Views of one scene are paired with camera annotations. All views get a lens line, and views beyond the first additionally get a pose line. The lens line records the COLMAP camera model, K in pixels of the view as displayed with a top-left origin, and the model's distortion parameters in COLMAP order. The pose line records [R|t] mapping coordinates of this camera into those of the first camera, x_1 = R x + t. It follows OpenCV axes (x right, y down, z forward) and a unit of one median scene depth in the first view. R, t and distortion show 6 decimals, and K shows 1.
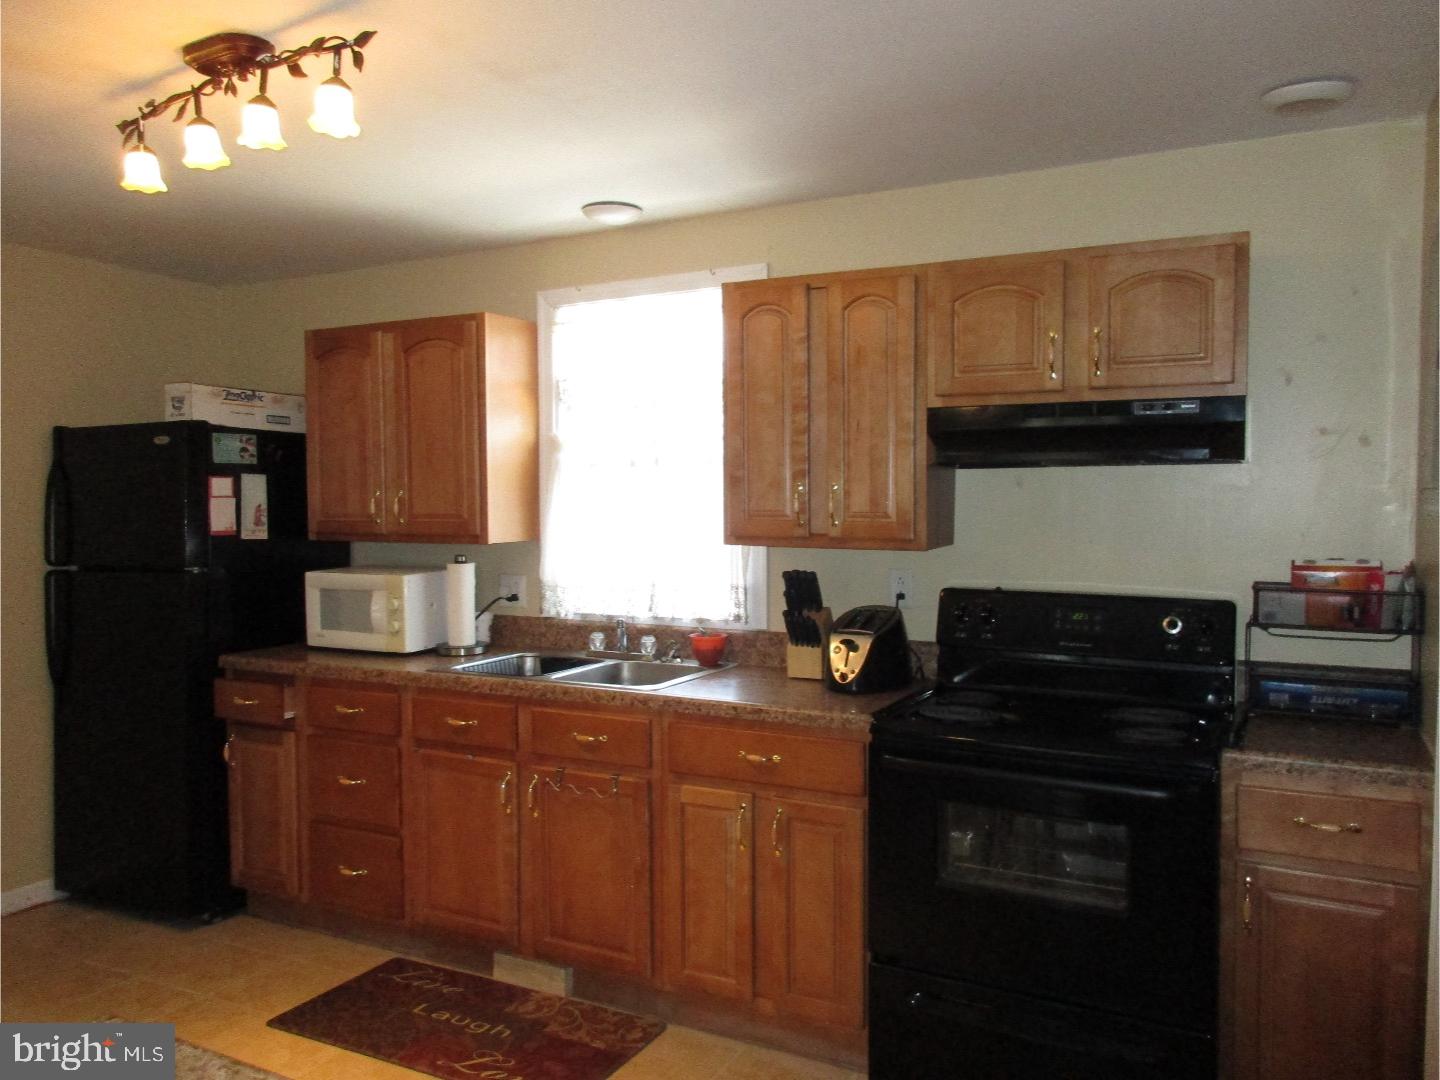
lens RADIAL K [[1084.2, 0, 718.8], [0, 1084.2, 533.5], [0, 0, 1]] dist [0.029874, 0.003453]
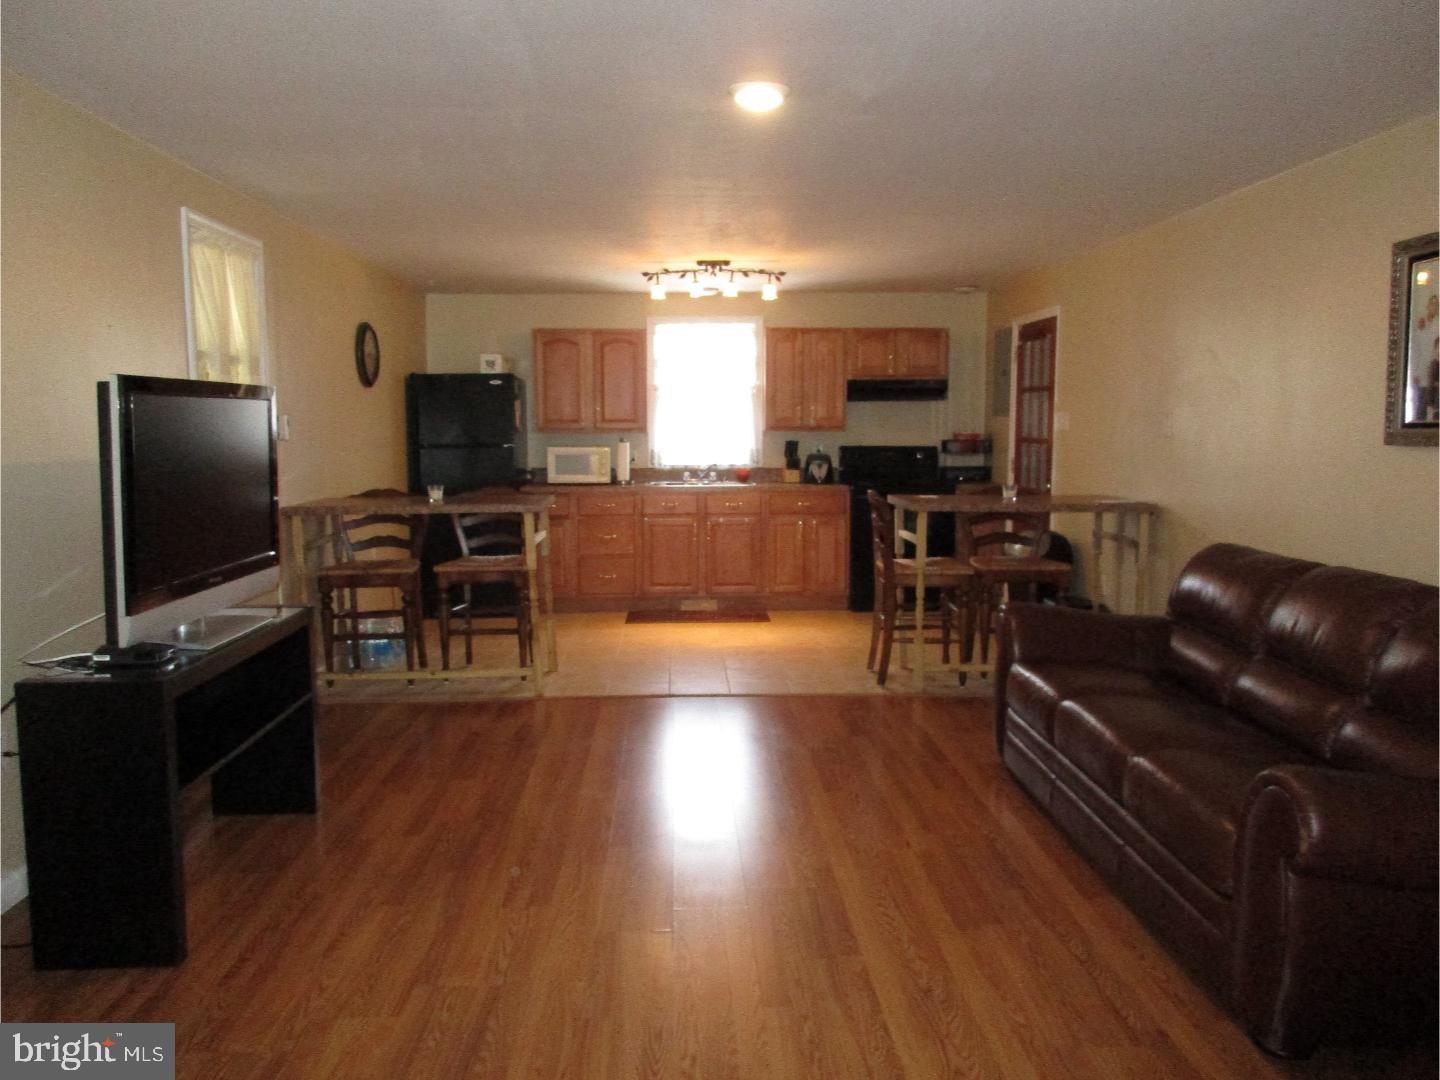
lens RADIAL K [[1084.2, 0, 719.5], [0, 1084.2, 539.9], [0, 0, 1]] dist [0.029874, 0.003453]
pose [[0.869878, -0.049479, 0.490779, -1.502459], [0.016331, 0.997300, 0.071600, 0.091610], [-0.492997, -0.054268, 0.868337, -1.299875]]
